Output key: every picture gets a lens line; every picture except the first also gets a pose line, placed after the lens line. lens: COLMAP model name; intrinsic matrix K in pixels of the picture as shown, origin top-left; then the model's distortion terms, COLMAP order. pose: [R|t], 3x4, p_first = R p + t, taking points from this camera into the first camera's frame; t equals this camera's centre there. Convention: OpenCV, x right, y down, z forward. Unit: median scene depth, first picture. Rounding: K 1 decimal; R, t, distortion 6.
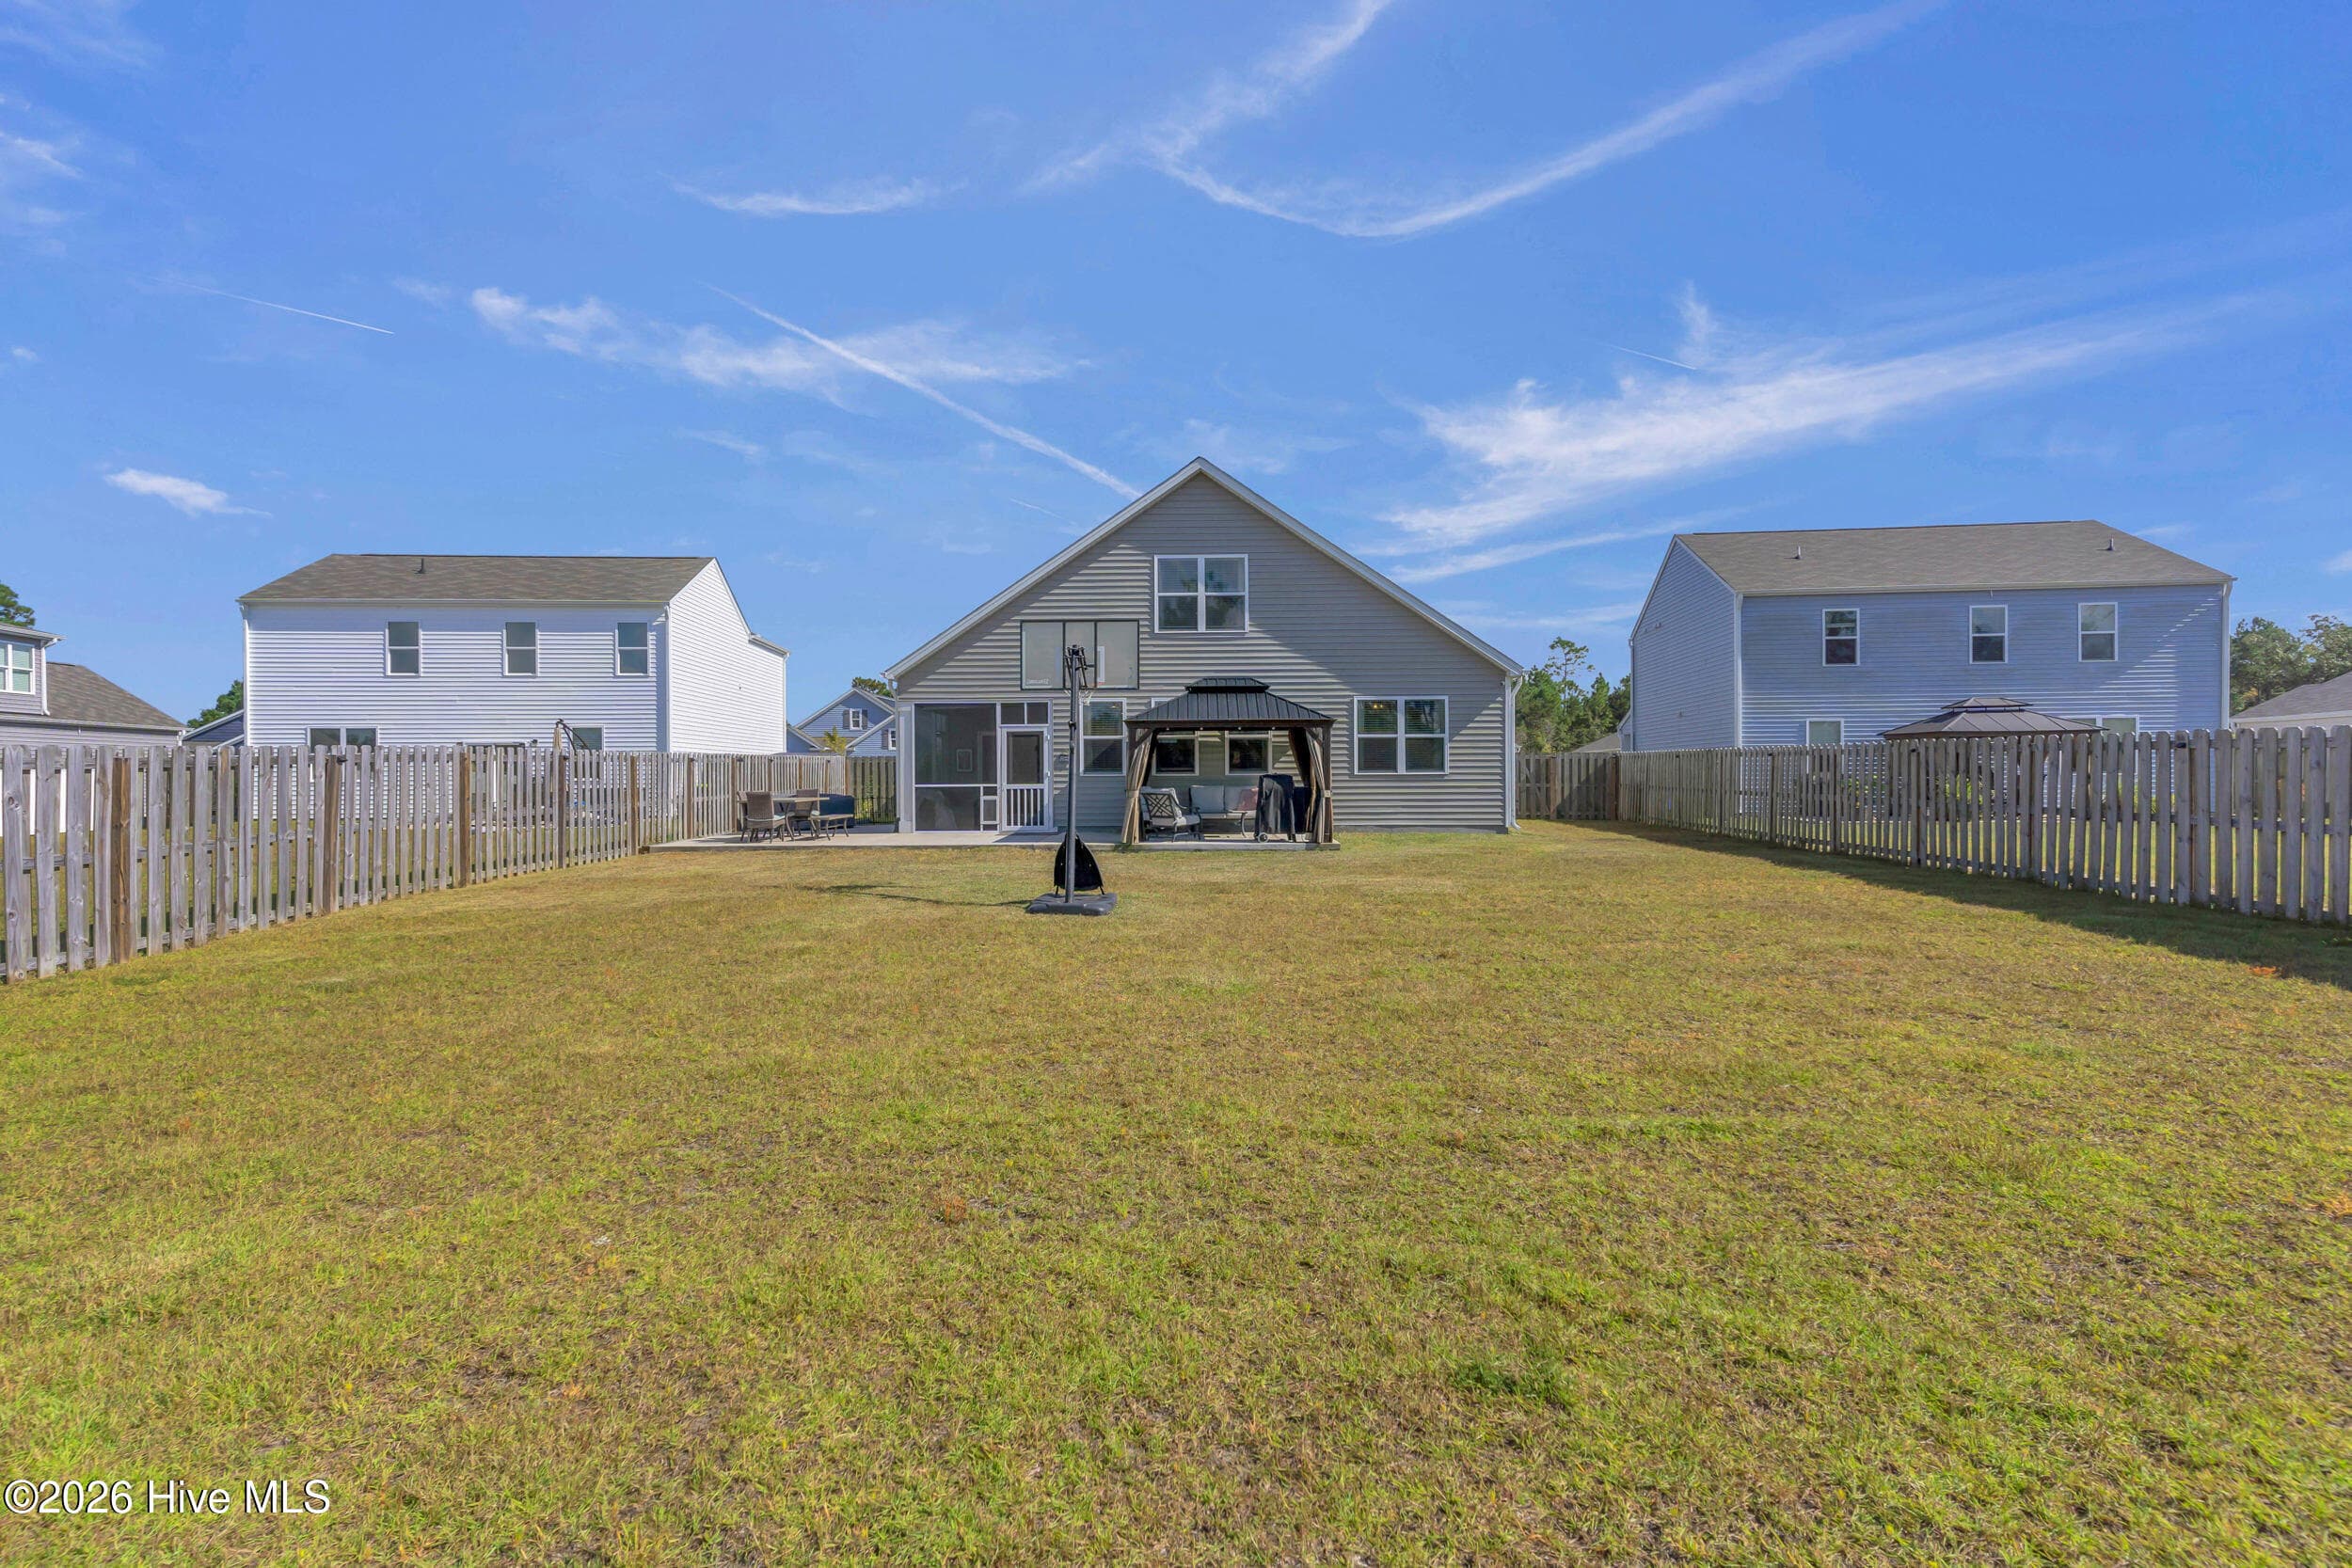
lens RADIAL K [[1130.5, 0, 1176.0], [0, 1130.5, 784.0], [0, 0, 1]] dist [0.000243, -0.000005]
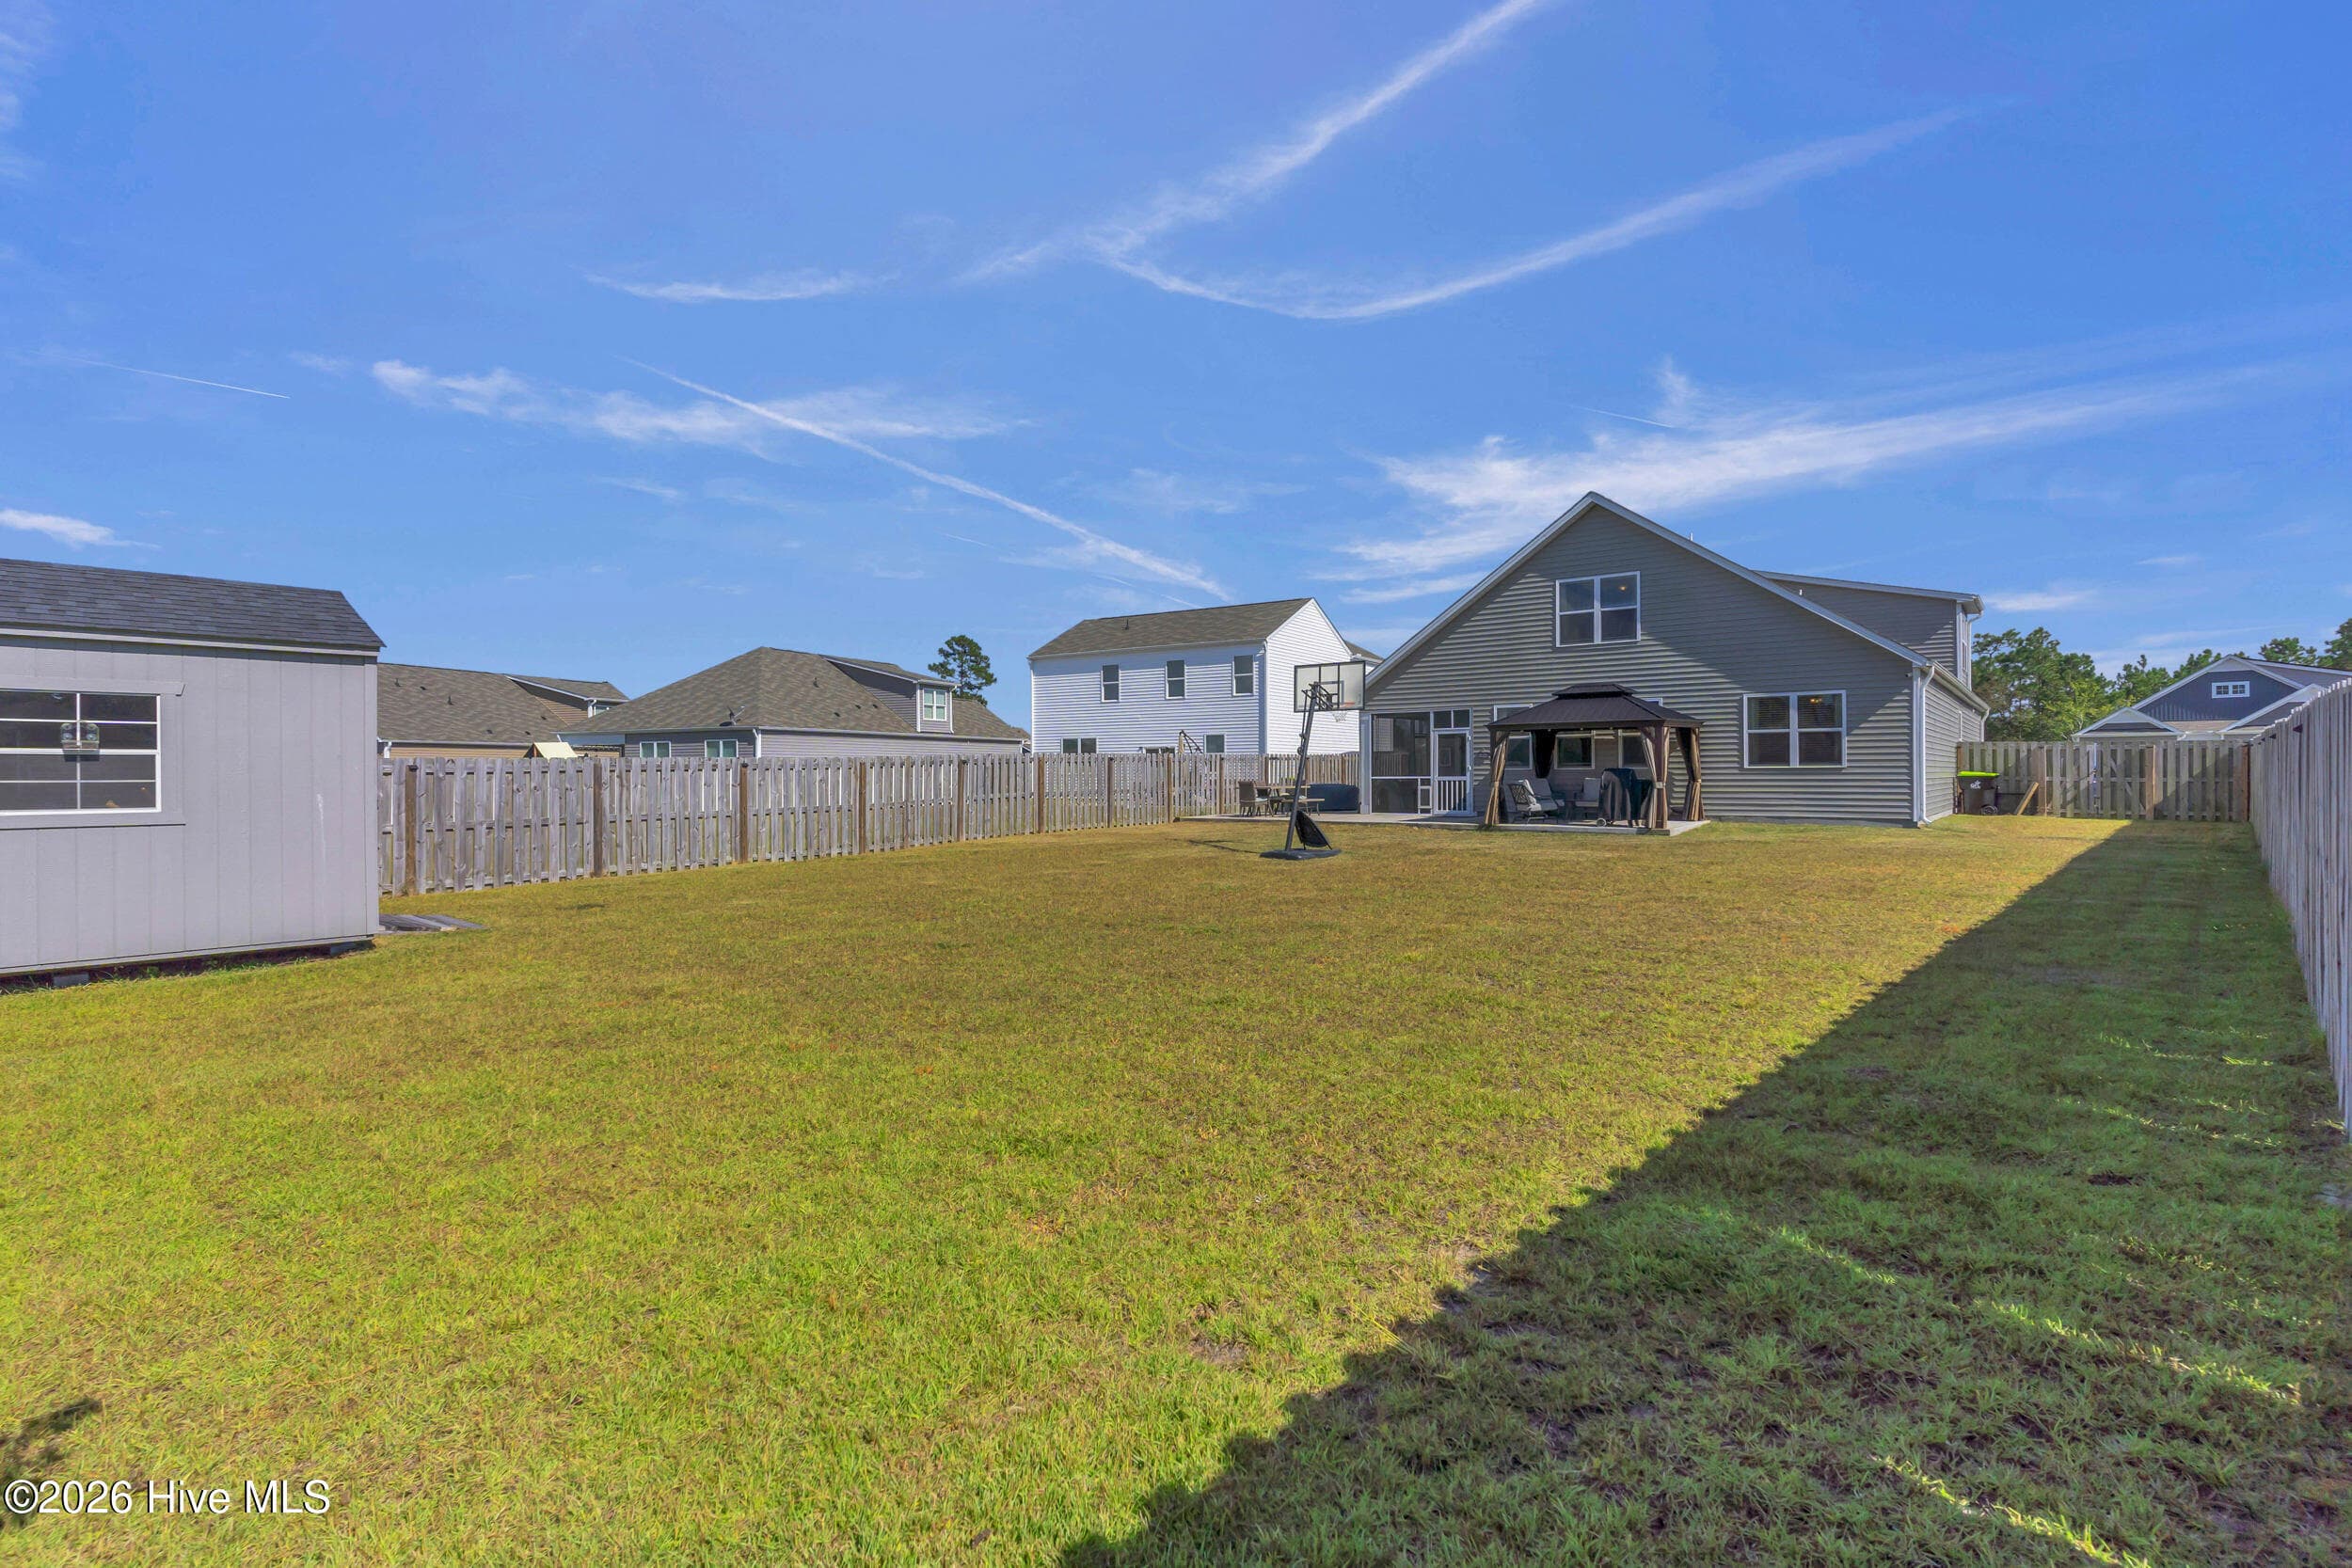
lens RADIAL K [[1130.5, 0, 1176.0], [0, 1130.5, 784.0], [0, 0, 1]] dist [0.000243, -0.000005]
pose [[0.800085, 0.005985, -0.599857, 0.366712], [-0.002777, 0.999976, 0.006273, 0.001420], [0.599881, -0.003353, 0.800082, -0.168001]]
